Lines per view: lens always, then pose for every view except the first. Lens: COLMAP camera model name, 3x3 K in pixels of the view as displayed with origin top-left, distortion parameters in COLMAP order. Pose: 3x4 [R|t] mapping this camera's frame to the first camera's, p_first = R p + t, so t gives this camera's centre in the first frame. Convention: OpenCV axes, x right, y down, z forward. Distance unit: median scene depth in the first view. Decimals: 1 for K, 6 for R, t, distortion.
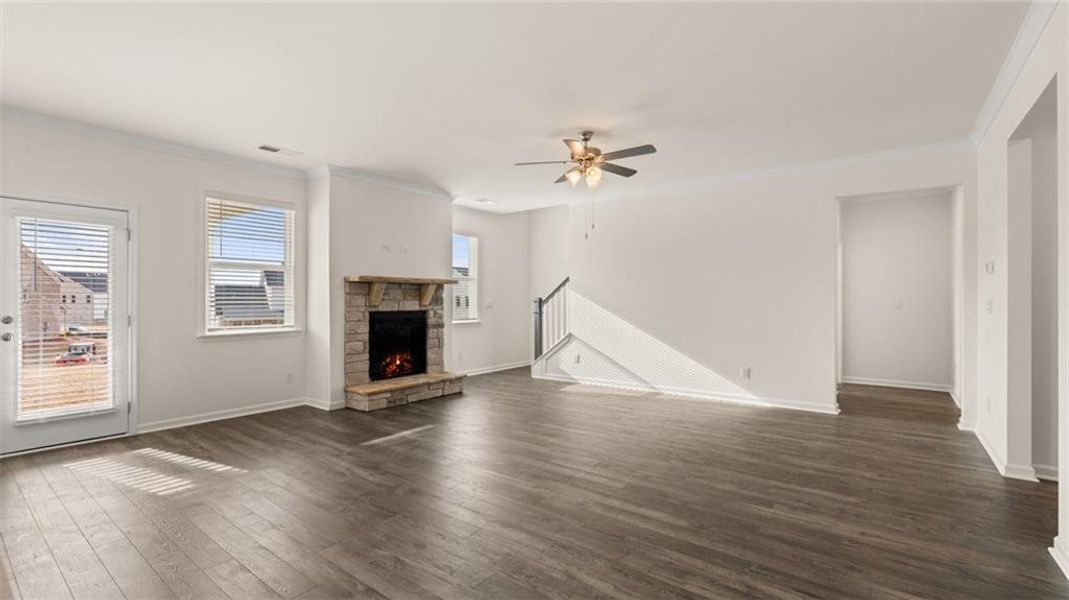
lens RADIAL K [[469.9, 0, 534.5], [0, 469.9, 300.0], [0, 0, 1]] dist [-0.006049, -0.000474]
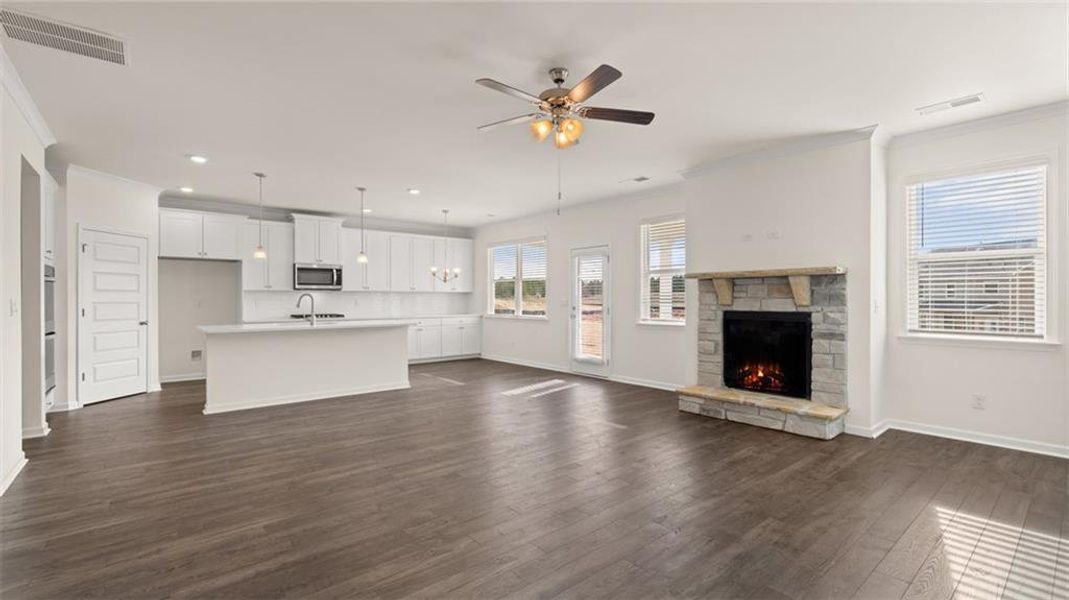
lens RADIAL K [[469.9, 0, 534.5], [0, 469.9, 300.0], [0, 0, 1]] dist [-0.006049, -0.000474]
pose [[-0.223914, 0.003598, -0.974602, 0.623160], [0.003004, 0.999991, 0.003002, -0.000014], [0.974604, -0.002256, -0.223922, 0.839969]]
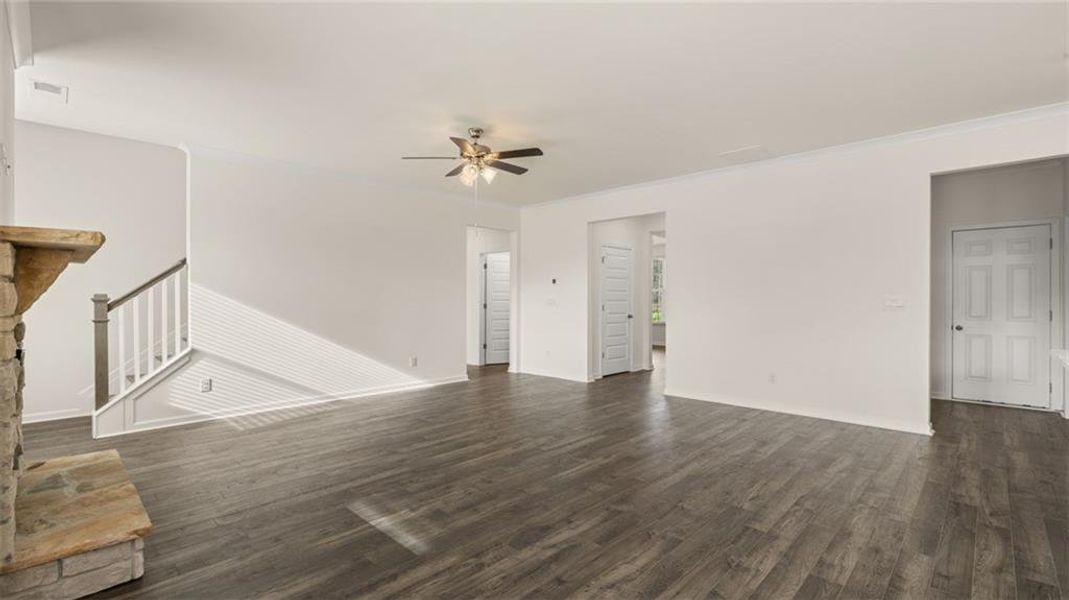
lens RADIAL K [[469.9, 0, 534.5], [0, 469.9, 300.0], [0, 0, 1]] dist [-0.006049, -0.000474]
pose [[0.119320, -0.000555, 0.992856, -0.645396], [-0.001697, 0.999998, 0.000763, 0.002101], [-0.992854, -0.001776, 0.119319, 0.565799]]
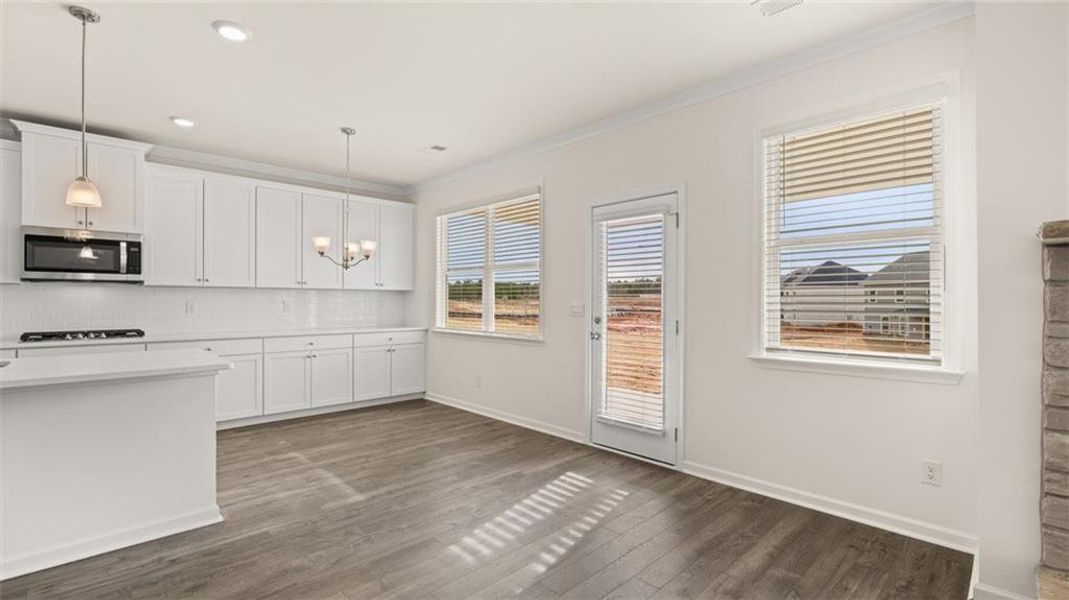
lens RADIAL K [[469.9, 0, 534.5], [0, 469.9, 300.0], [0, 0, 1]] dist [-0.006049, -0.000474]
pose [[-0.155581, -0.002896, -0.987819, -0.020917], [-0.001130, 0.999996, -0.002754, -0.000256], [0.987823, 0.000687, -0.155583, 0.662652]]
